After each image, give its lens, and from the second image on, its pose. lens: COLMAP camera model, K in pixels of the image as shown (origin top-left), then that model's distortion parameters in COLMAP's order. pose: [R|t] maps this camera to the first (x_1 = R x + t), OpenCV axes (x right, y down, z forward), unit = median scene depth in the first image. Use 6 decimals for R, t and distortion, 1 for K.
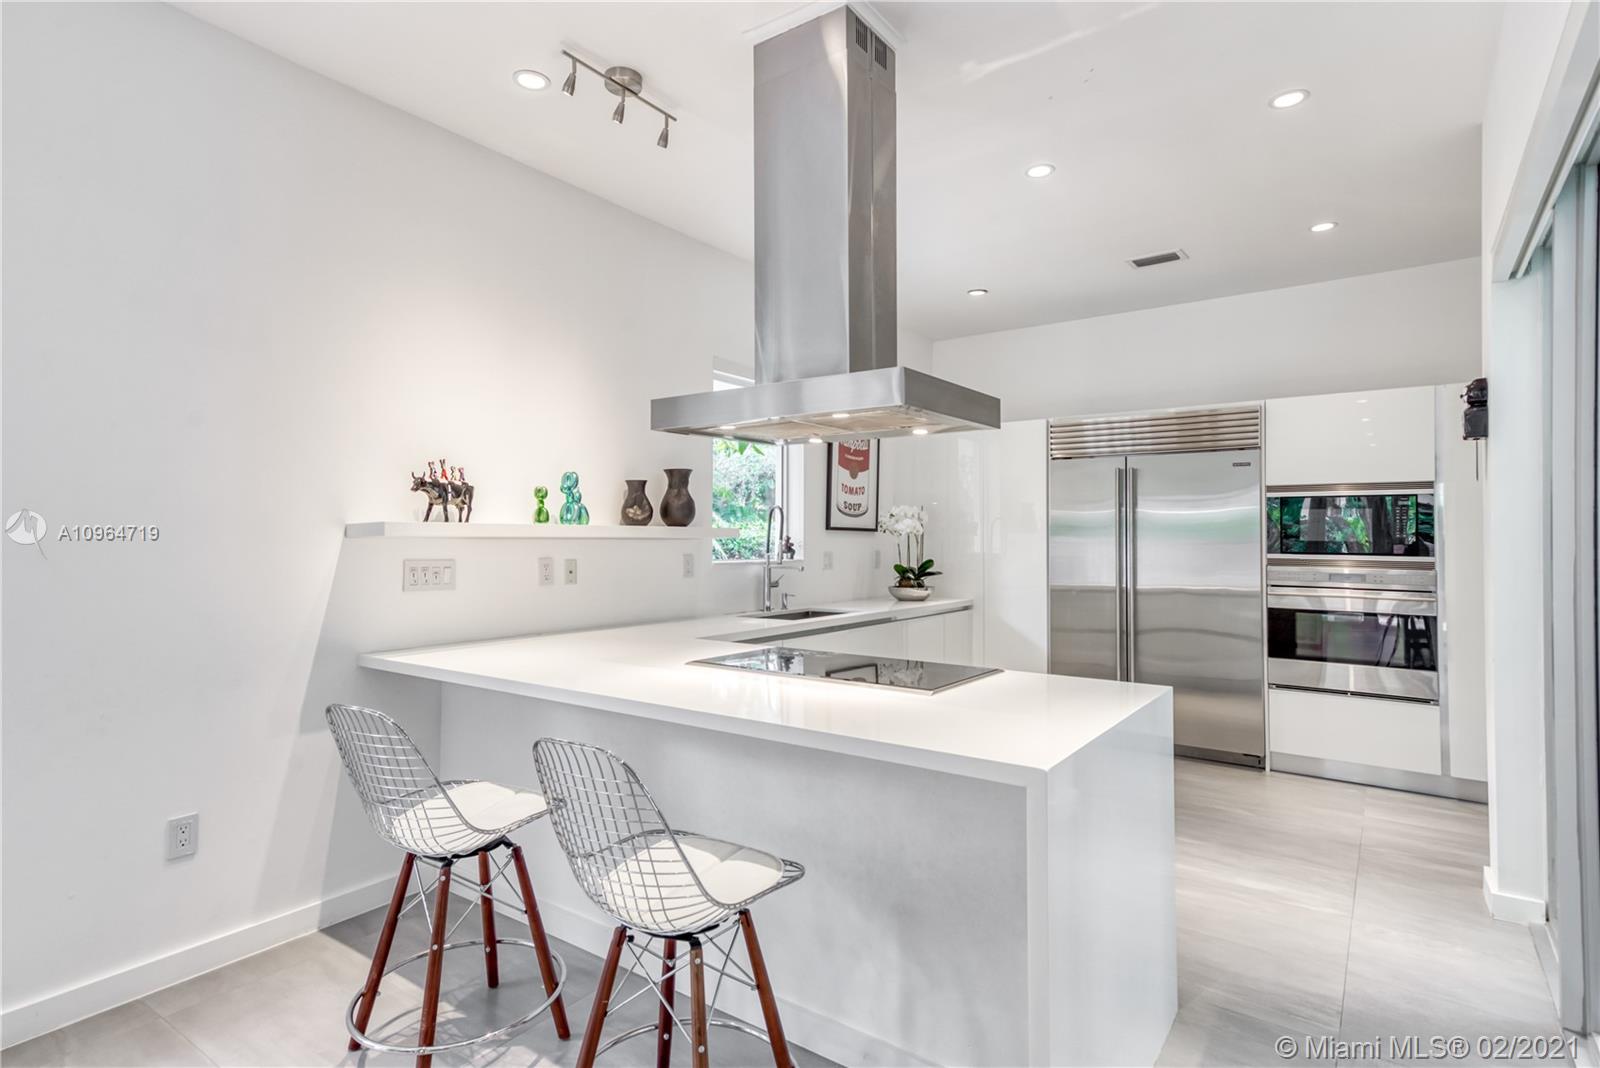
lens RADIAL K [[826.5, 0, 791.9], [0, 826.5, 528.8], [0, 0, 1]] dist [0.038130, 0.000364]
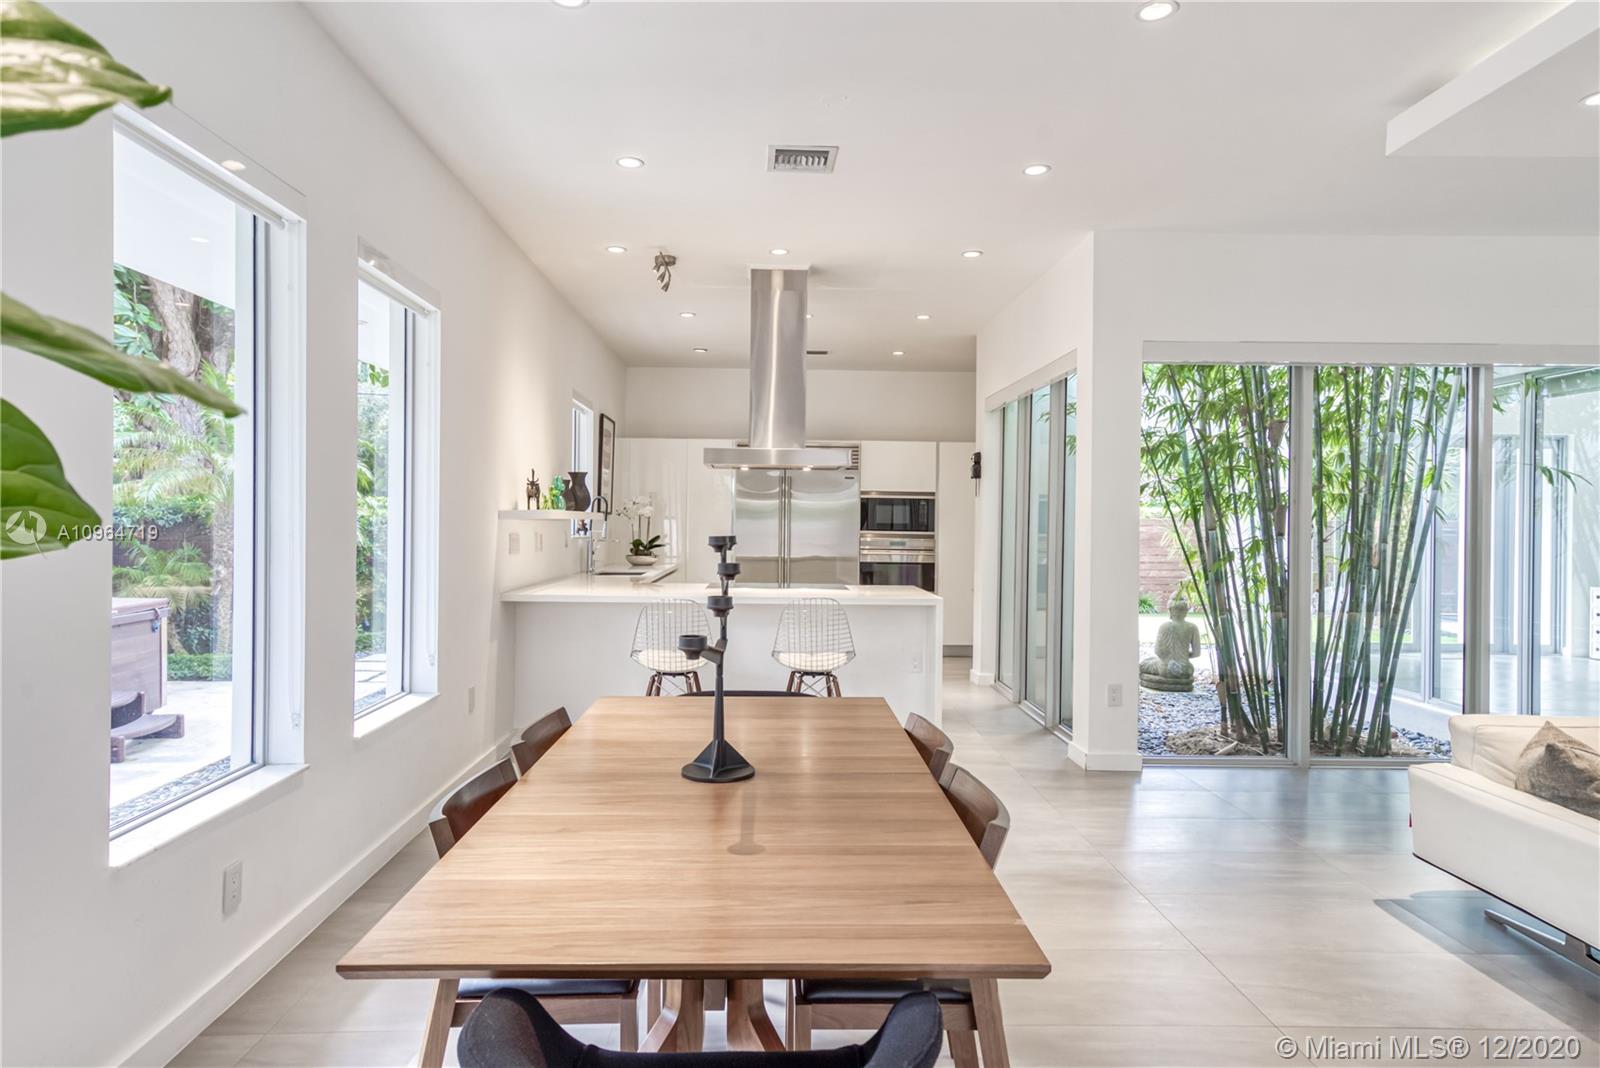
lens RADIAL K [[938.5, 0, 802.1], [0, 938.5, 523.9], [0, 0, 1]] dist [-0.003474, 0.016580]
pose [[0.785825, 0.004460, 0.618432, -0.838365], [-0.015632, 0.999798, 0.012653, -0.006933], [-0.618251, -0.019611, 0.785736, -0.517077]]
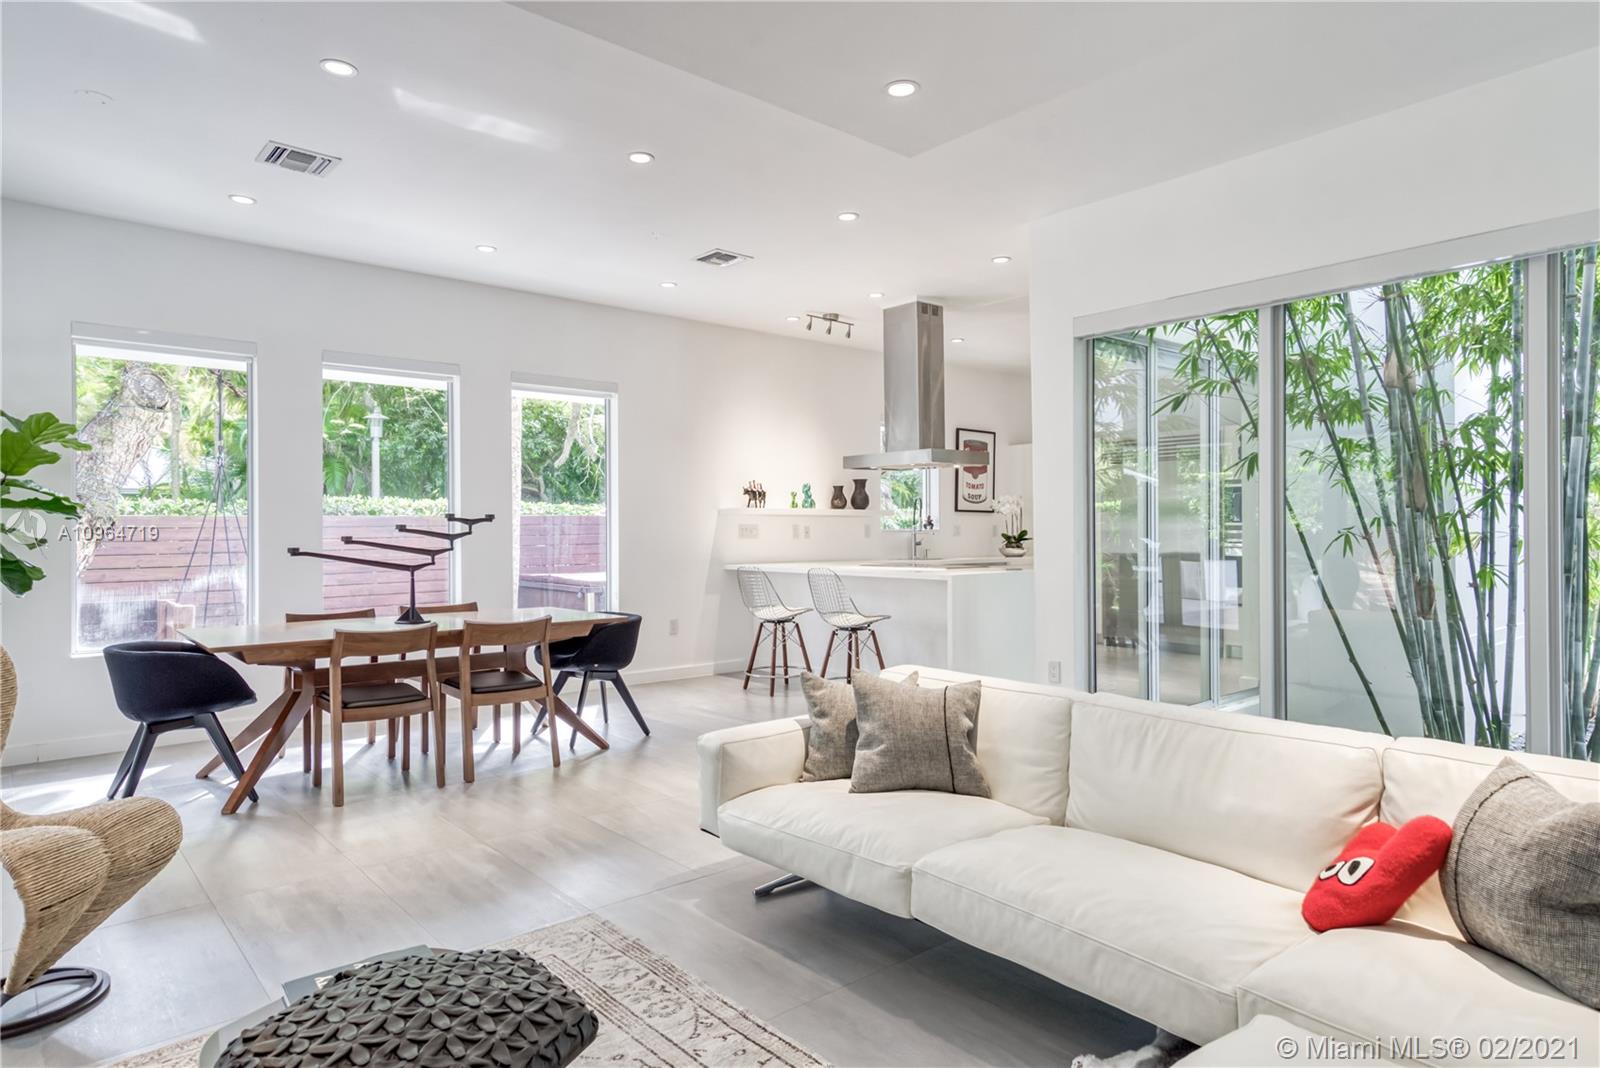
lens RADIAL K [[938.5, 0, 802.1], [0, 938.5, 523.9], [0, 0, 1]] dist [-0.003474, 0.016580]
pose [[0.974098, -0.012173, -0.225798, 0.216440], [0.012627, 0.999920, 0.000569, 0.027220], [0.225773, -0.003406, 0.974174, -1.115975]]
